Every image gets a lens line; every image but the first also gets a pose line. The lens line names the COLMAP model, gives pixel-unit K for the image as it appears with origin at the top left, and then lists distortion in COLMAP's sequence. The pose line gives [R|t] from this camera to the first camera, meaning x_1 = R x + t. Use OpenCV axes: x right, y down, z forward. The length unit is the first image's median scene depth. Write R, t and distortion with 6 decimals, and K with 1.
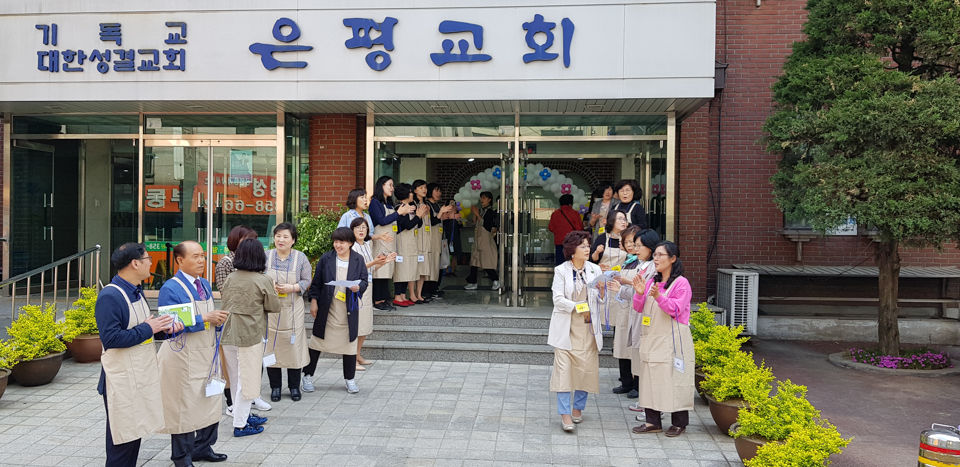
lens RADIAL K [[750.5, 0, 481.0], [0, 750.5, 247.4], [0, 0, 1]] dist [0.035926, -0.068937]
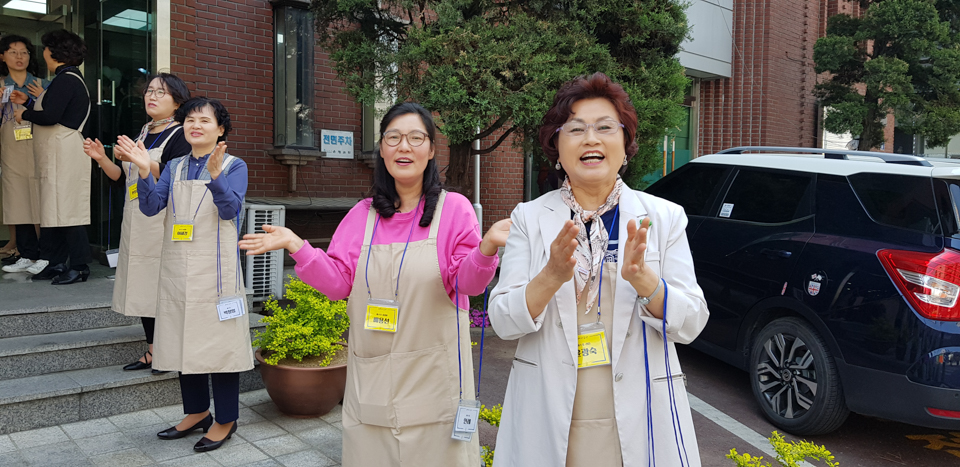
lens RADIAL K [[750.5, 0, 481.0], [0, 750.5, 247.4], [0, 0, 1]] dist [0.035926, -0.068937]
pose [[0.669923, -0.058785, 0.740100, -0.018510], [0.002268, 0.997018, 0.077139, 0.026660], [-0.742427, -0.049998, 0.668059, 0.571650]]
